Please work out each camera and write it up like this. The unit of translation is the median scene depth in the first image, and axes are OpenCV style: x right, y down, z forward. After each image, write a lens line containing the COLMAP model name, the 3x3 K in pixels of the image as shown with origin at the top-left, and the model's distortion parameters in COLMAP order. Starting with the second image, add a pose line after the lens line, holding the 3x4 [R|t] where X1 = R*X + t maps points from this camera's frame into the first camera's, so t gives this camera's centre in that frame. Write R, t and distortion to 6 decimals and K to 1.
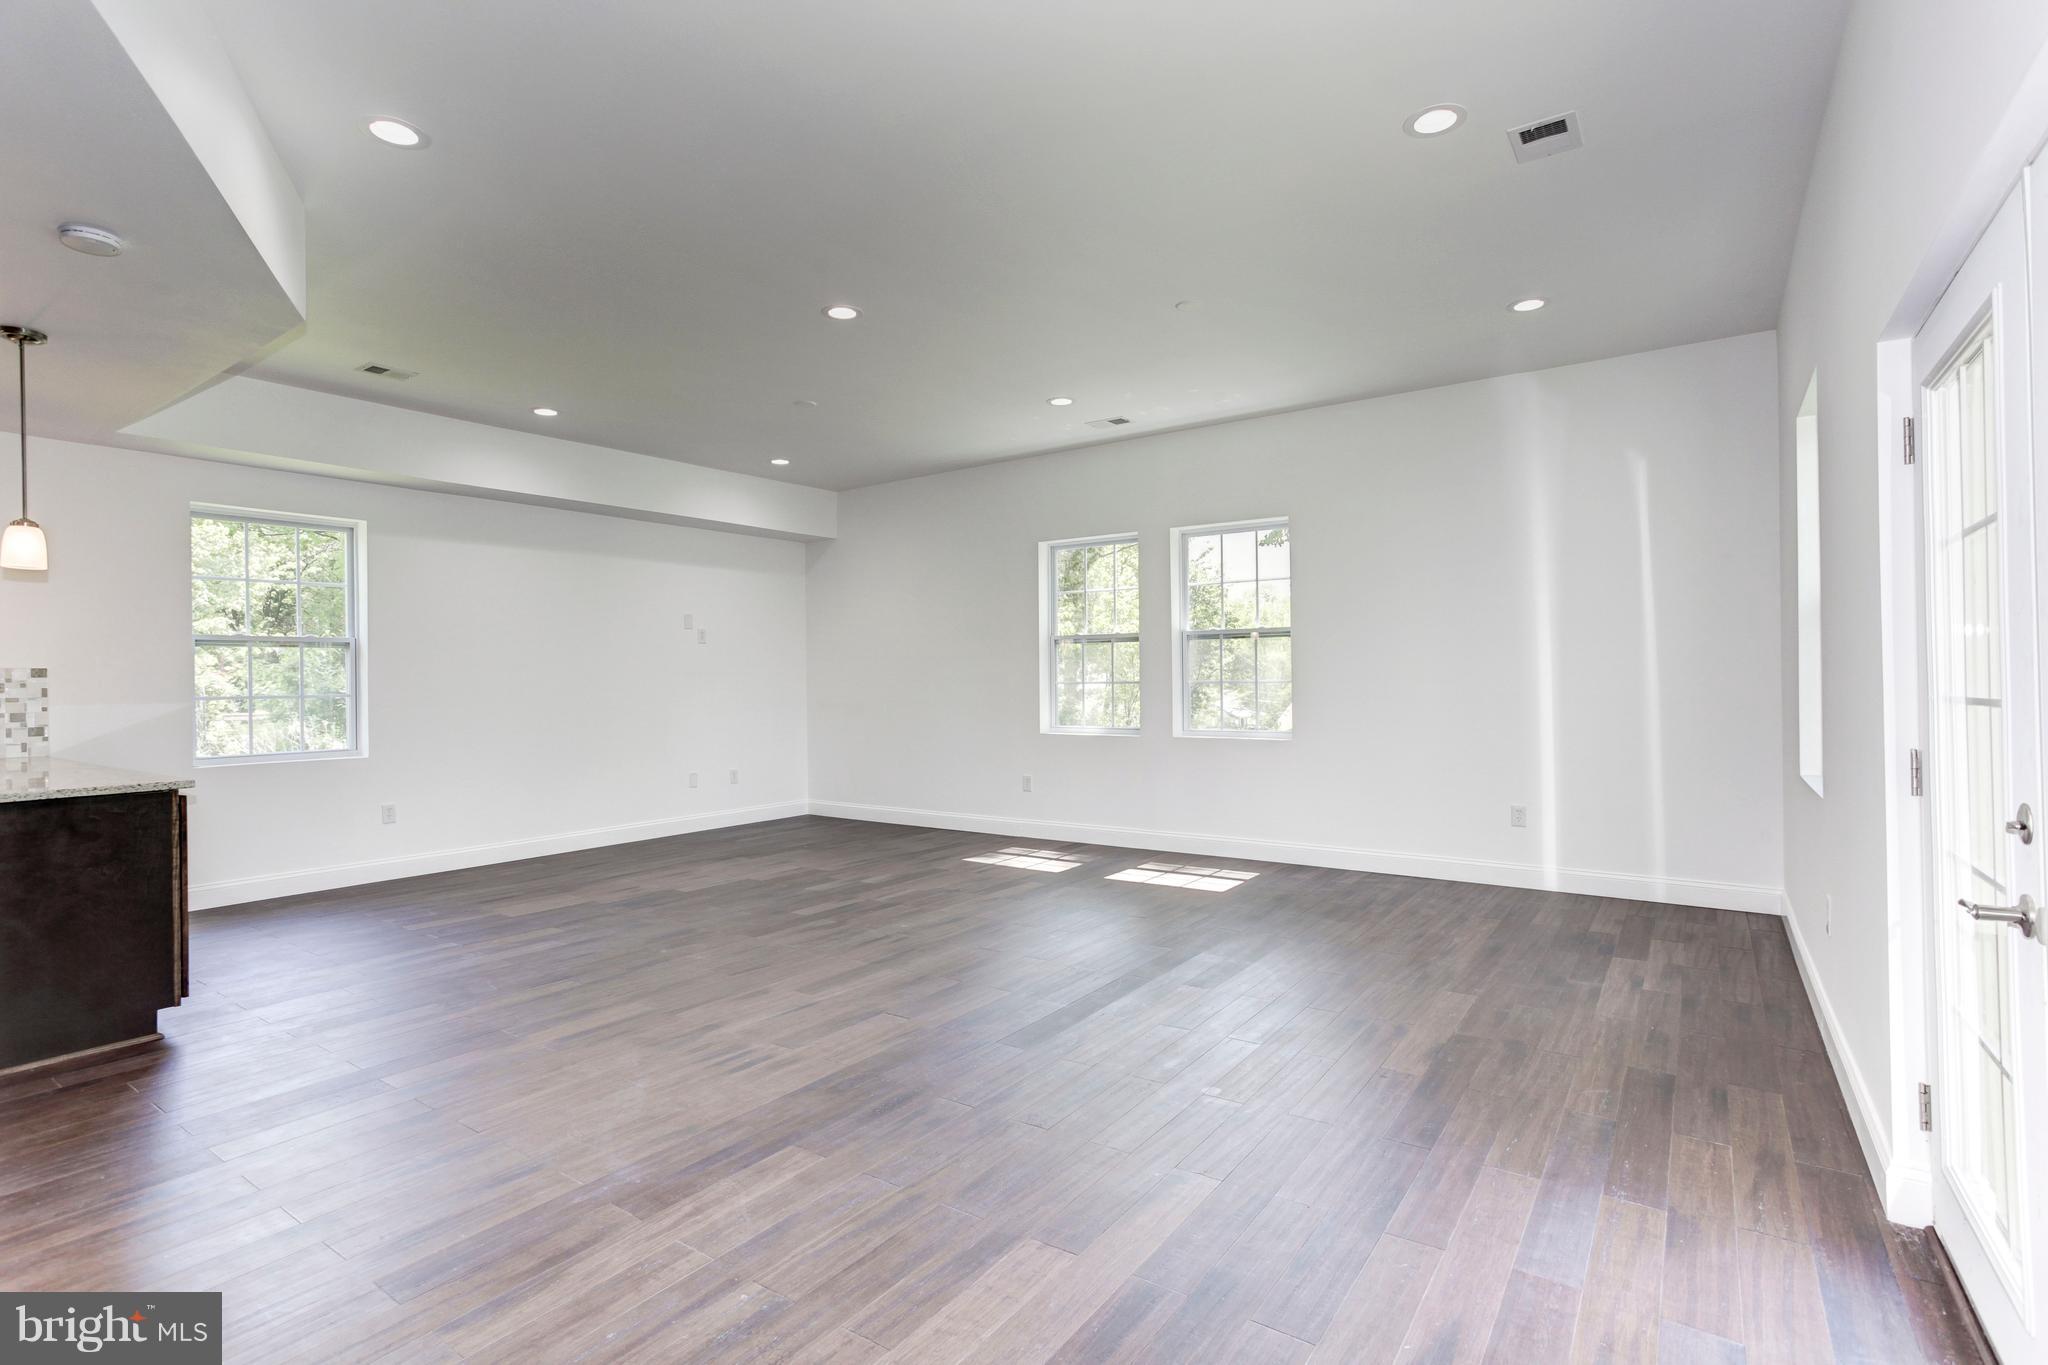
lens RADIAL K [[992.4, 0, 1024.0], [0, 992.4, 682.5], [0, 0, 1]] dist [-0.054931, 0.036678]
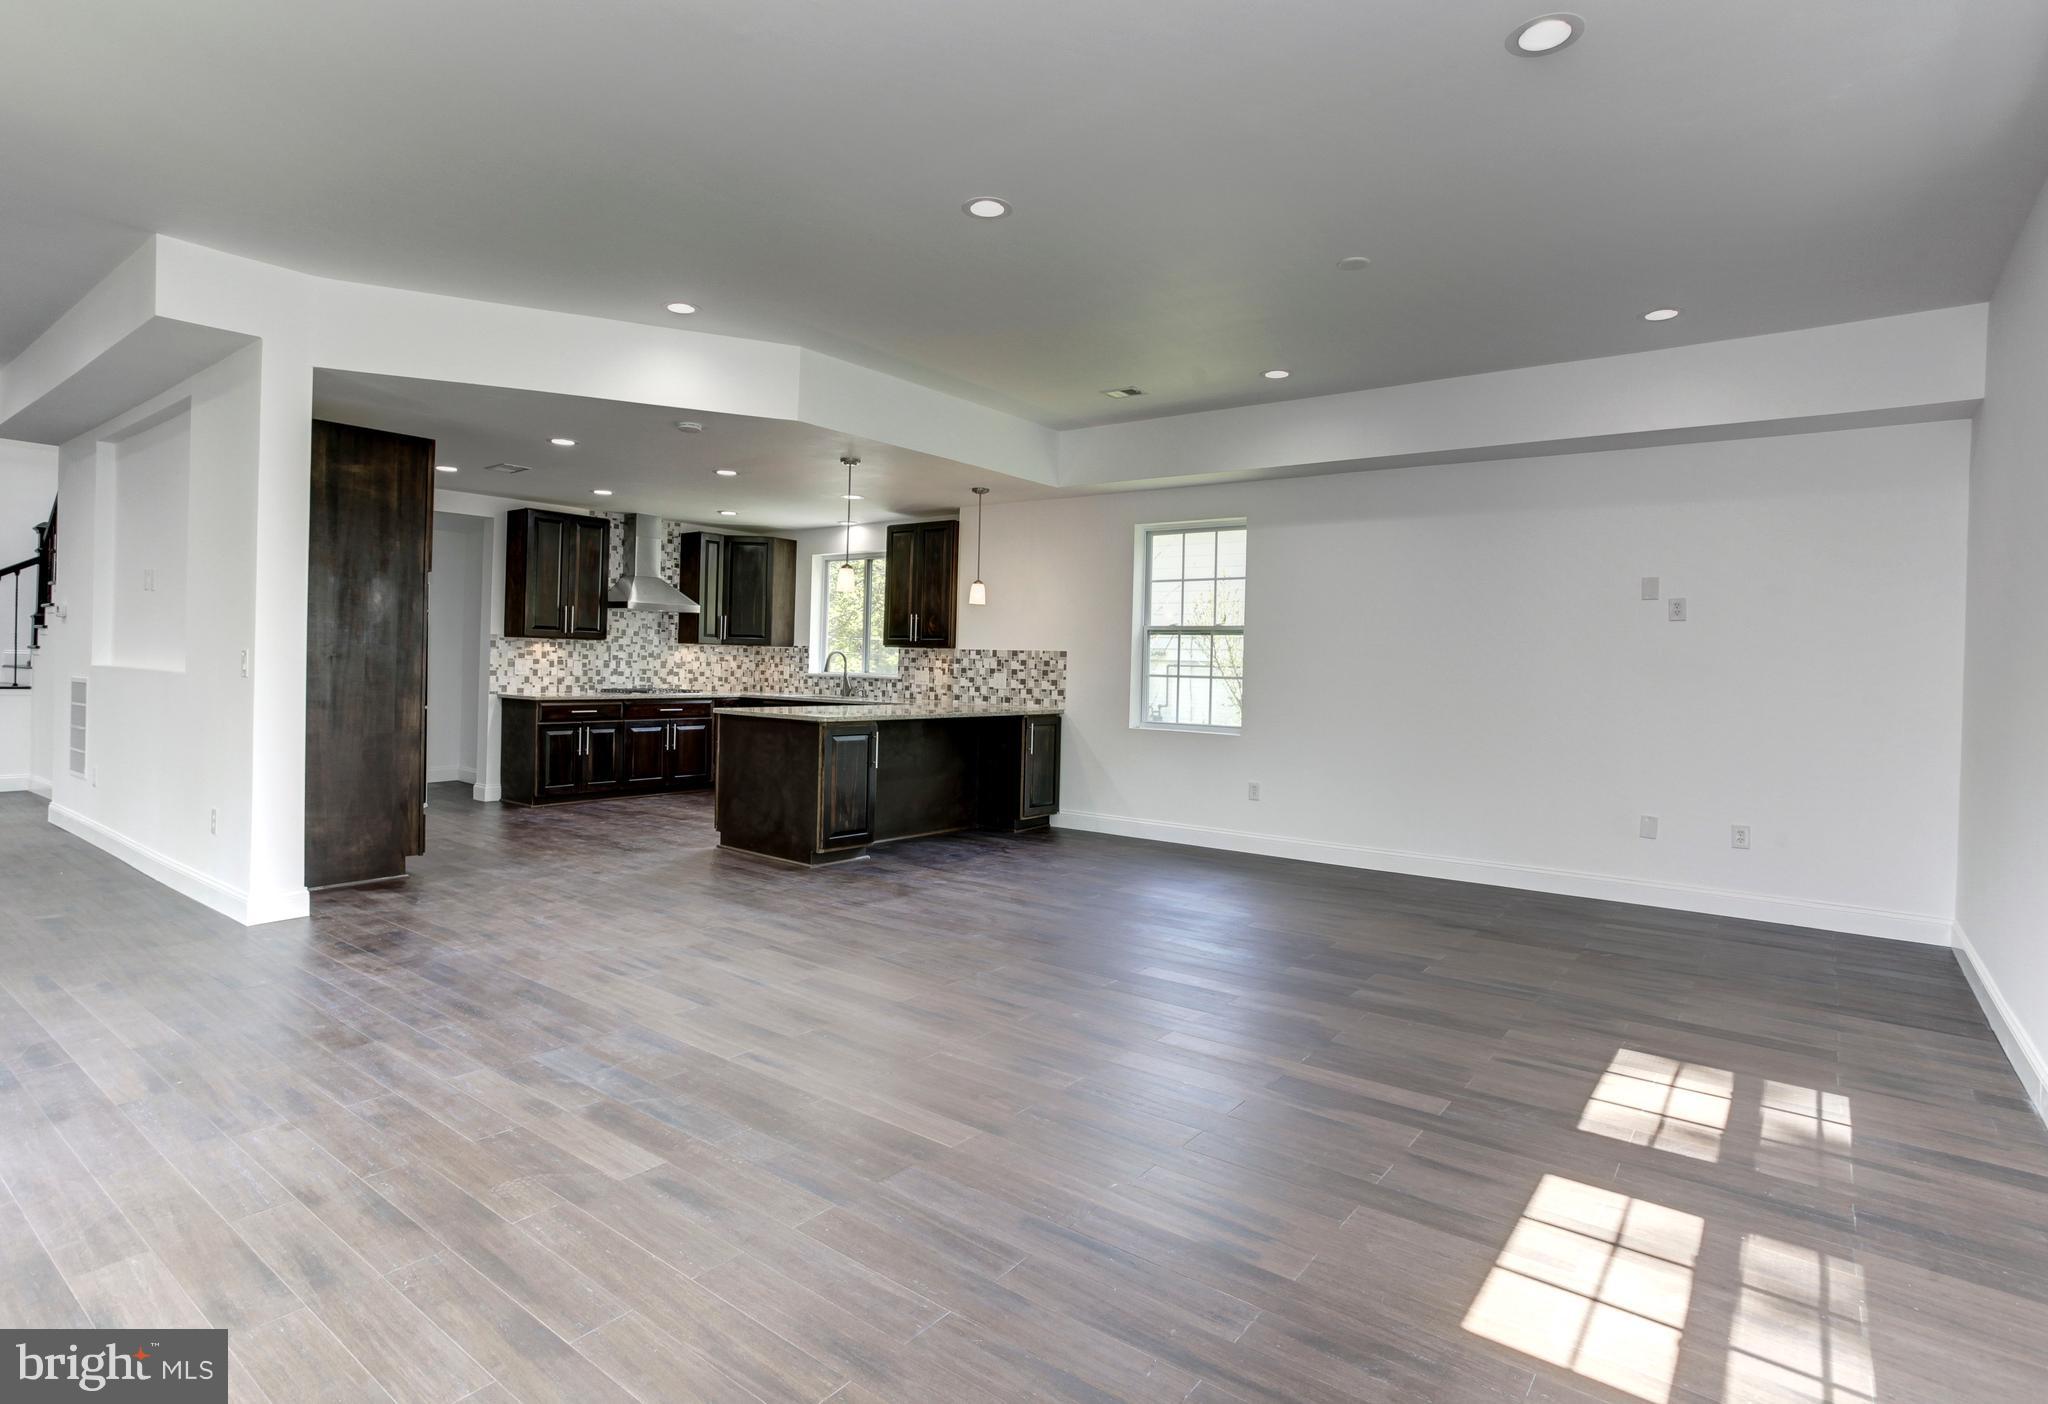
lens RADIAL K [[1080.7, 0, 1014.6], [0, 1080.7, 667.9], [0, 0, 1]] dist [-0.004762, -0.000170]
pose [[-0.056685, 0.018642, -0.998218, 0.850661], [-0.024927, 0.999488, 0.020082, -0.025526], [0.998081, 0.026020, -0.056191, 1.285019]]
